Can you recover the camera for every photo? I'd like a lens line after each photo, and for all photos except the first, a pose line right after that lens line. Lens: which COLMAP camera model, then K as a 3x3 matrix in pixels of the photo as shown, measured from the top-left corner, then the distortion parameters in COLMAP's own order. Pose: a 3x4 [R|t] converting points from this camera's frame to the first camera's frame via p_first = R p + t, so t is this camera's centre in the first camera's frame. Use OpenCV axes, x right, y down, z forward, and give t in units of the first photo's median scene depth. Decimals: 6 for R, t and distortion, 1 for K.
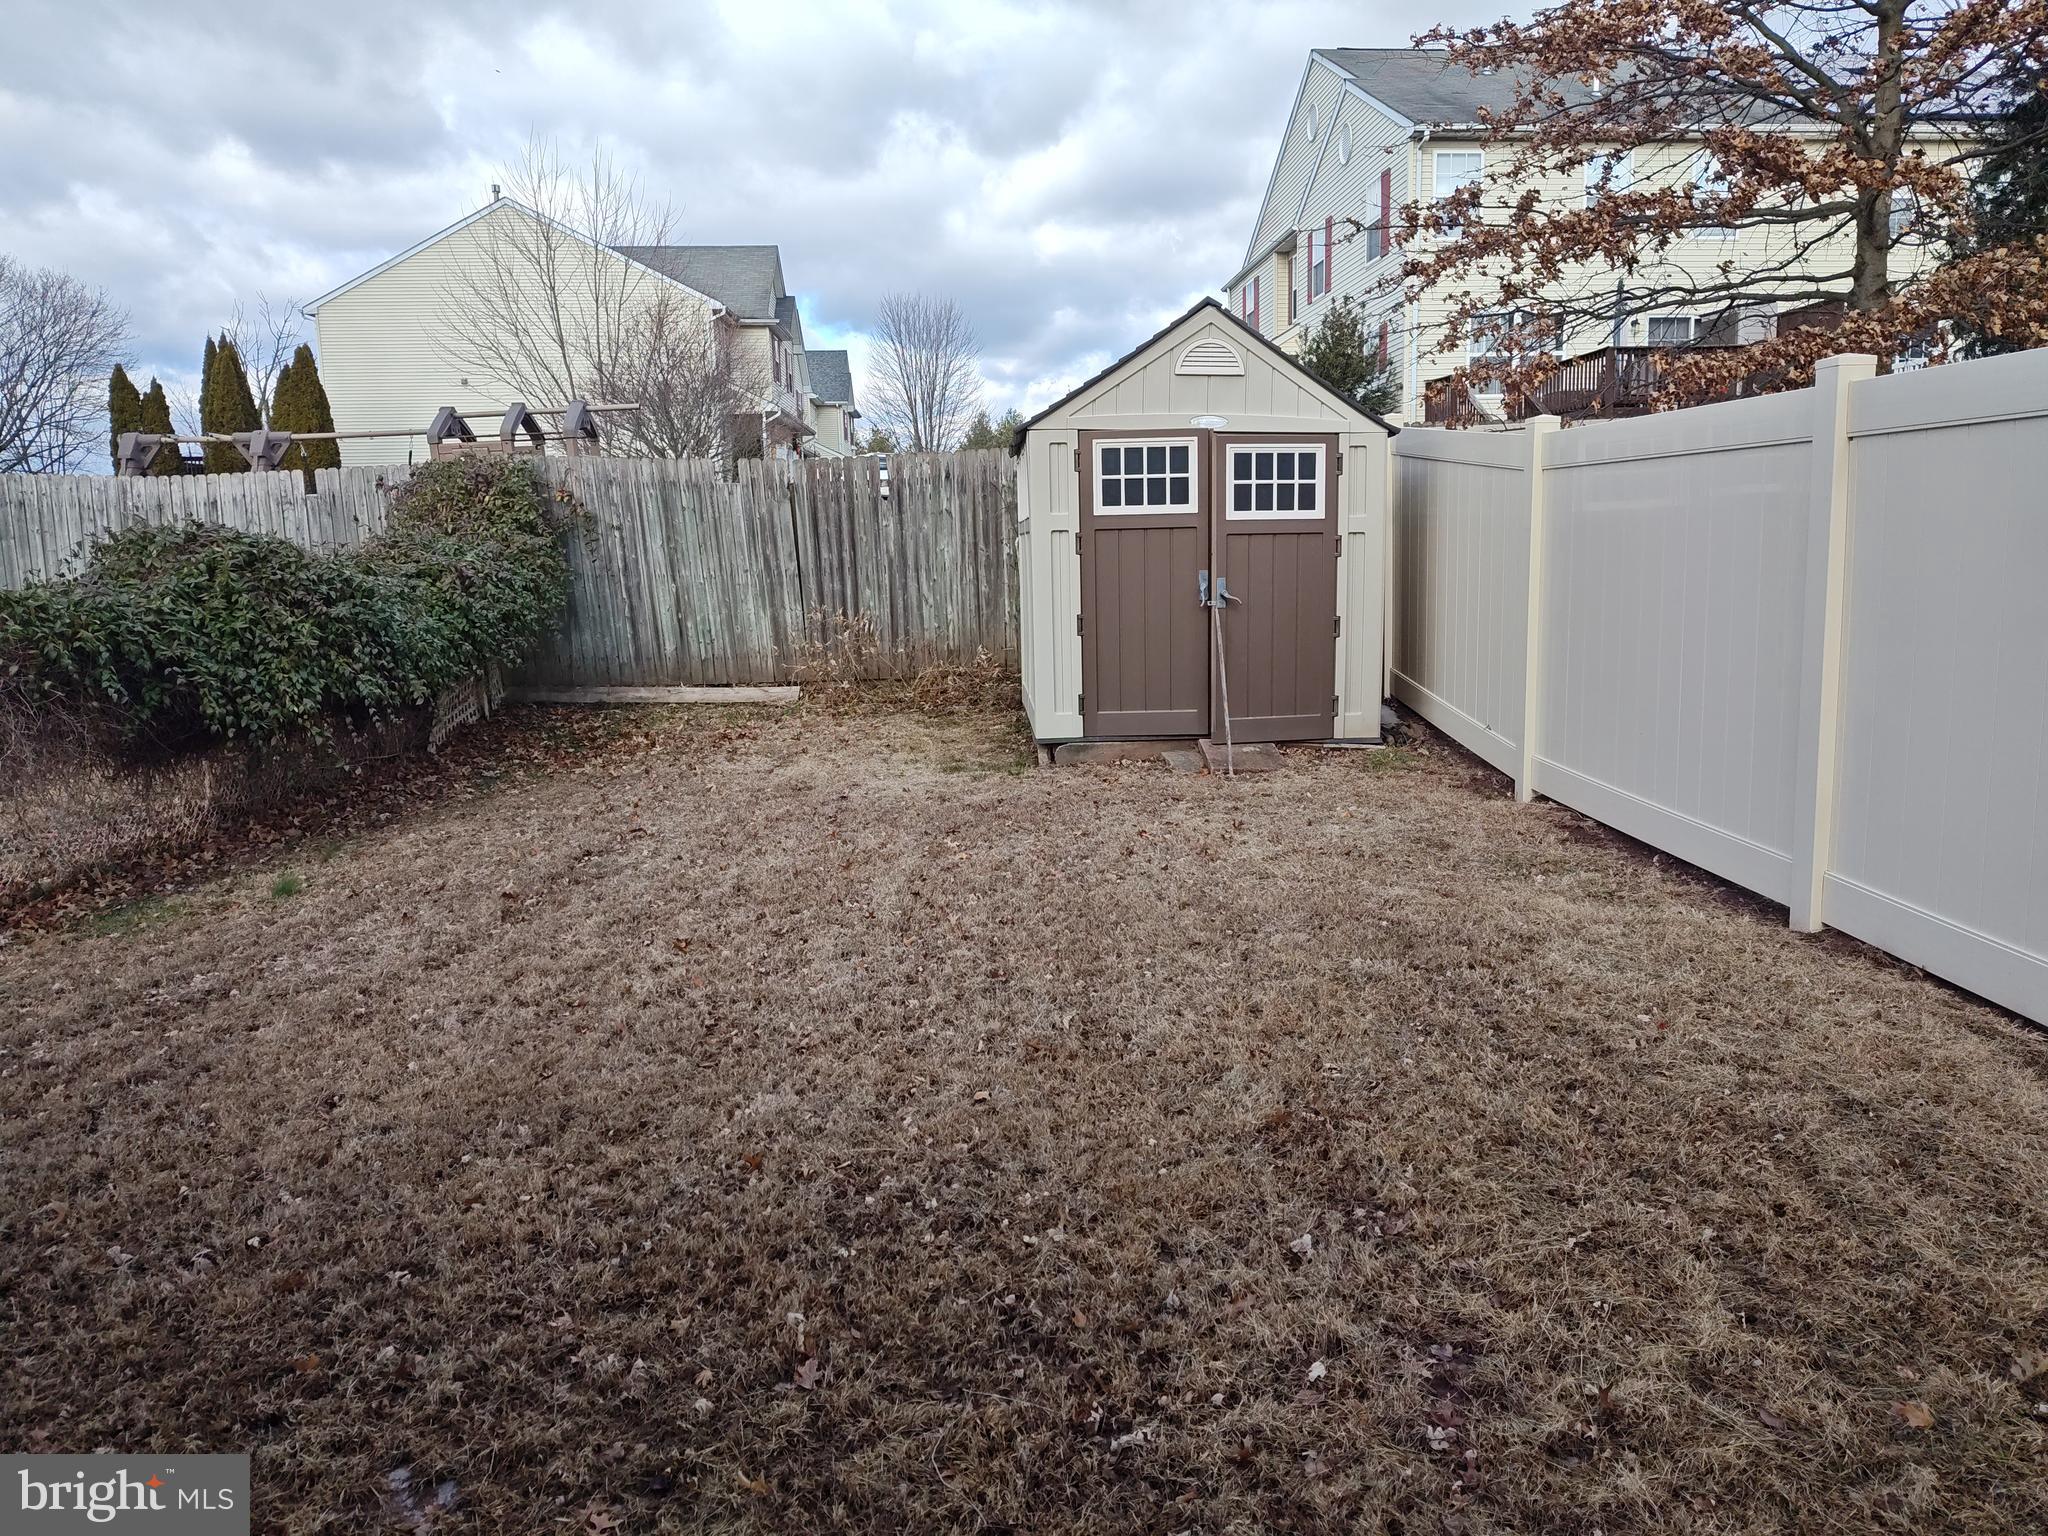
lens RADIAL K [[1365.3, 0, 1042.9], [0, 1365.3, 768.8], [0, 0, 1]] dist [0.034766, -0.040438]
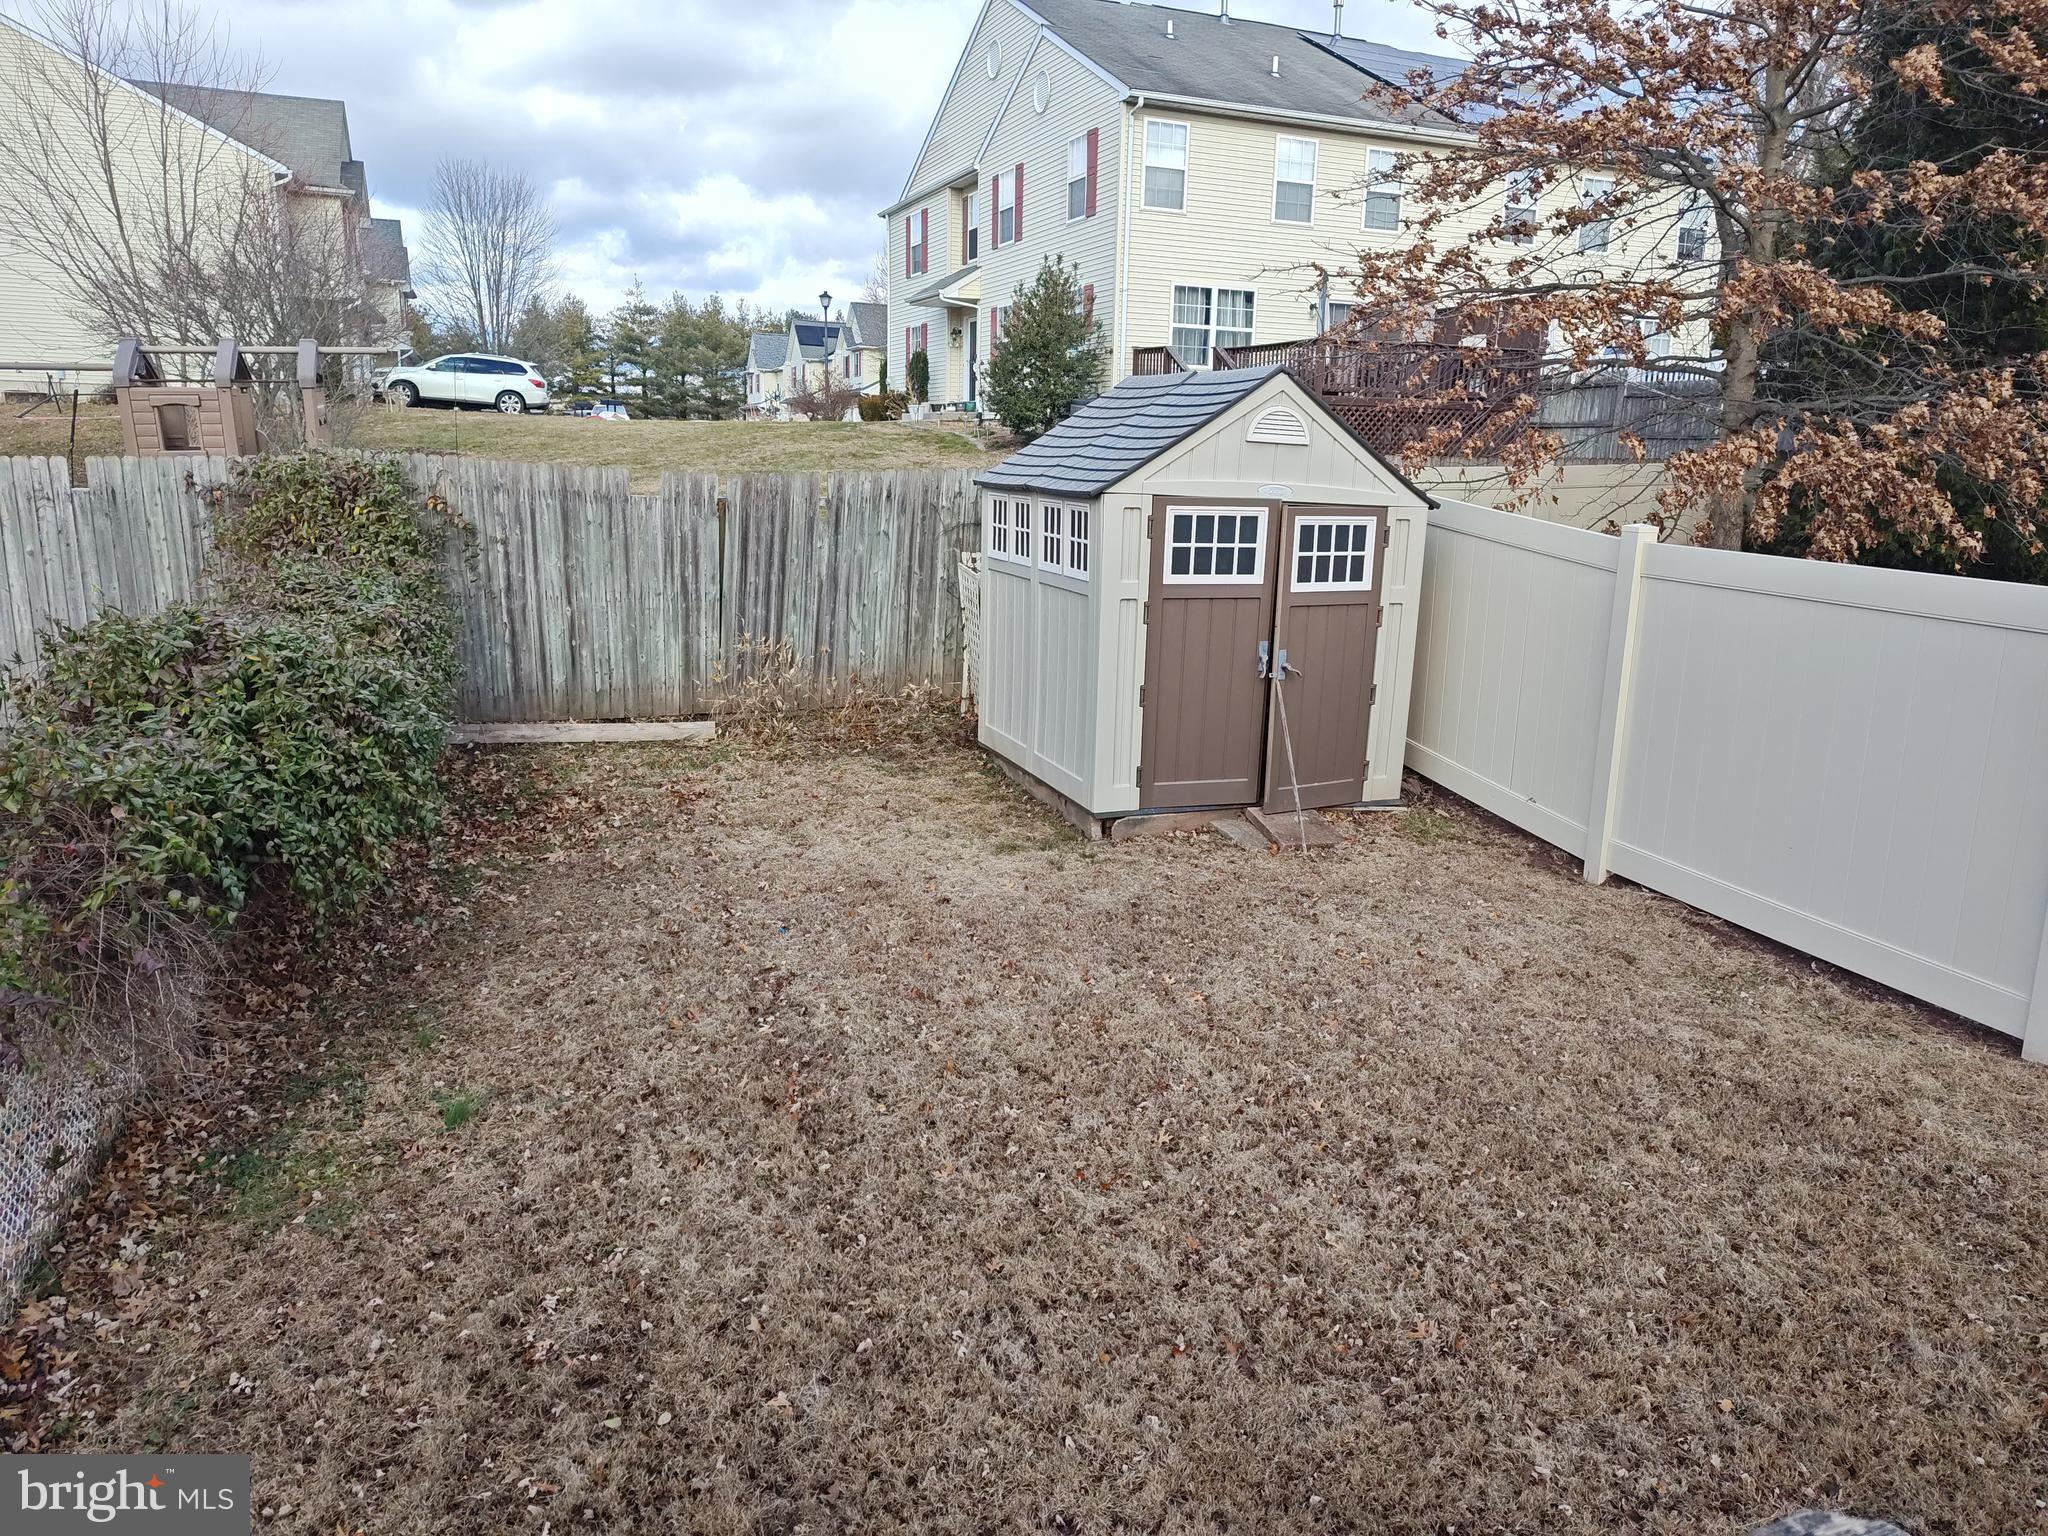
lens RADIAL K [[1365.3, 0, 1034.7], [0, 1365.3, 764.5], [0, 0, 1]] dist [0.034766, -0.040438]
pose [[0.950154, -0.024896, 0.310785, -0.340528], [0.004411, 0.997780, 0.066444, -0.119859], [-0.311749, -0.061762, 0.948155, 0.107800]]
